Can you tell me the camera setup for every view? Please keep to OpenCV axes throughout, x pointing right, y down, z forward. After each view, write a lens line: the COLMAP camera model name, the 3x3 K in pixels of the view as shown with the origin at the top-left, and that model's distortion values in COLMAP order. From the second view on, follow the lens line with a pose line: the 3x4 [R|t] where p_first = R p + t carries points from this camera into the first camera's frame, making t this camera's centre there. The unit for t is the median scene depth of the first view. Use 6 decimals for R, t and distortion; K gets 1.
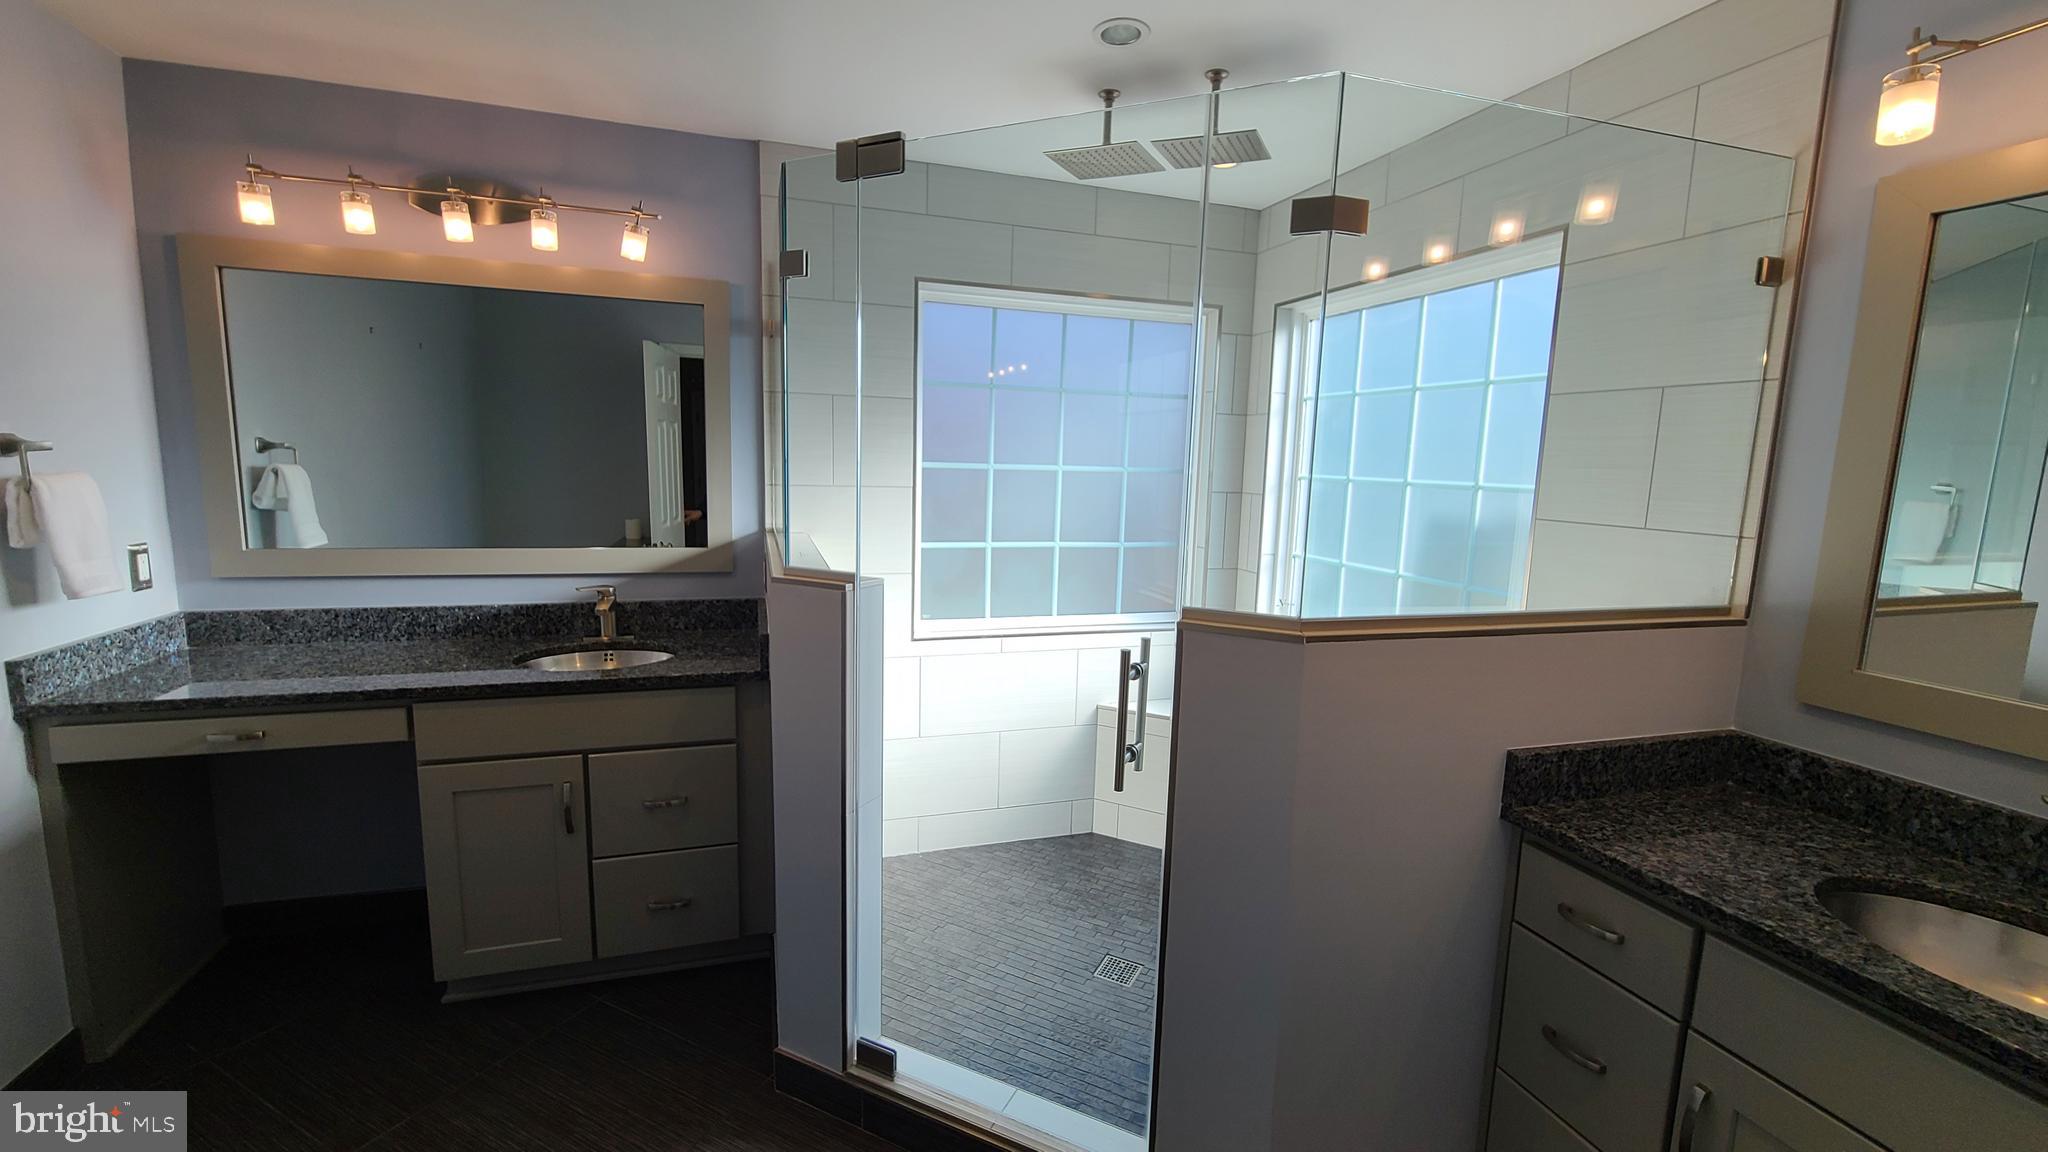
lens RADIAL K [[839.3, 0, 1020.1], [0, 839.3, 575.3], [0, 0, 1]] dist [-0.002392, -0.000401]
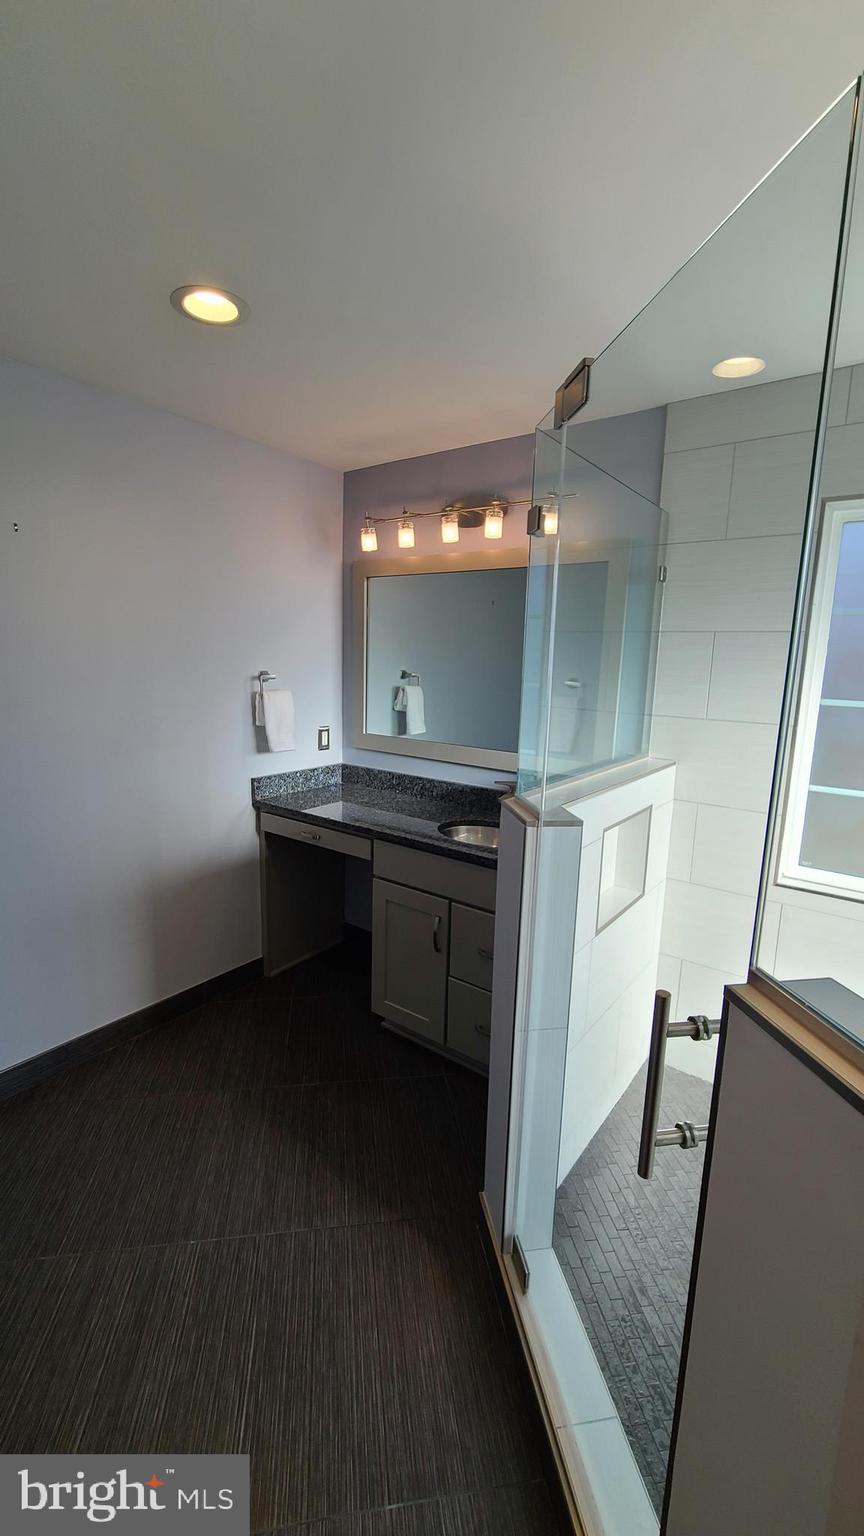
lens RADIAL K [[629.5, 0, 430.9], [0, 629.5, 764.7], [0, 0, 1]] dist [-0.002392, -0.000401]
pose [[0.580828, 0.124938, -0.804382, 0.214842], [-0.124427, 0.990166, 0.063948, -0.057156], [0.804461, 0.062944, 0.590661, 0.266362]]
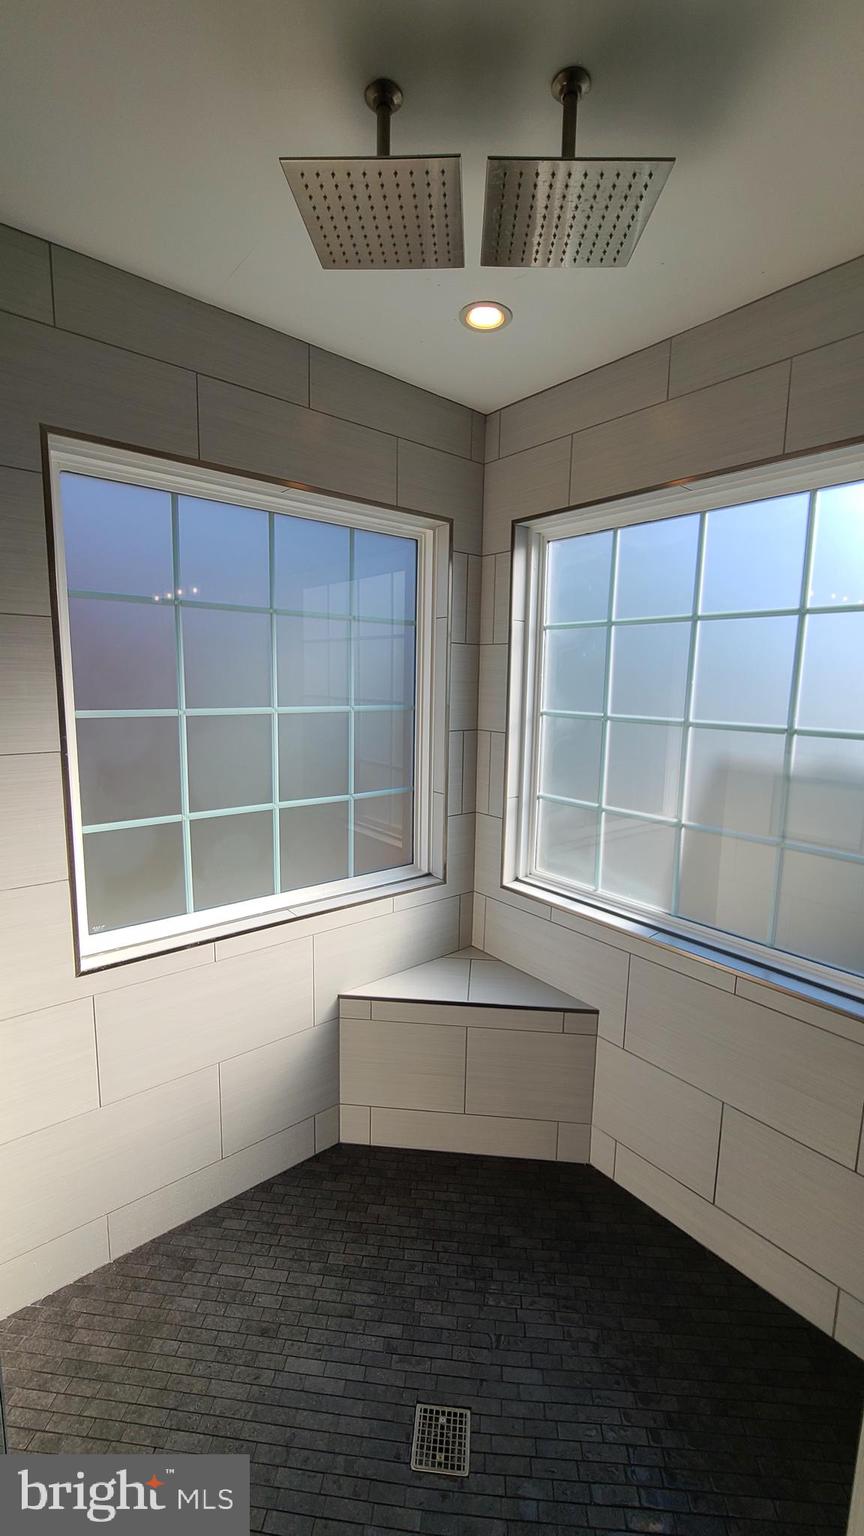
lens RADIAL K [[629.5, 0, 431.4], [0, 629.5, 767.2], [0, 0, 1]] dist [-0.002392, -0.000401]
pose [[0.928494, -0.063722, 0.365840, -0.040825], [0.061574, 0.997948, 0.017549, -0.086010], [-0.366207, 0.006232, 0.930512, 0.451005]]
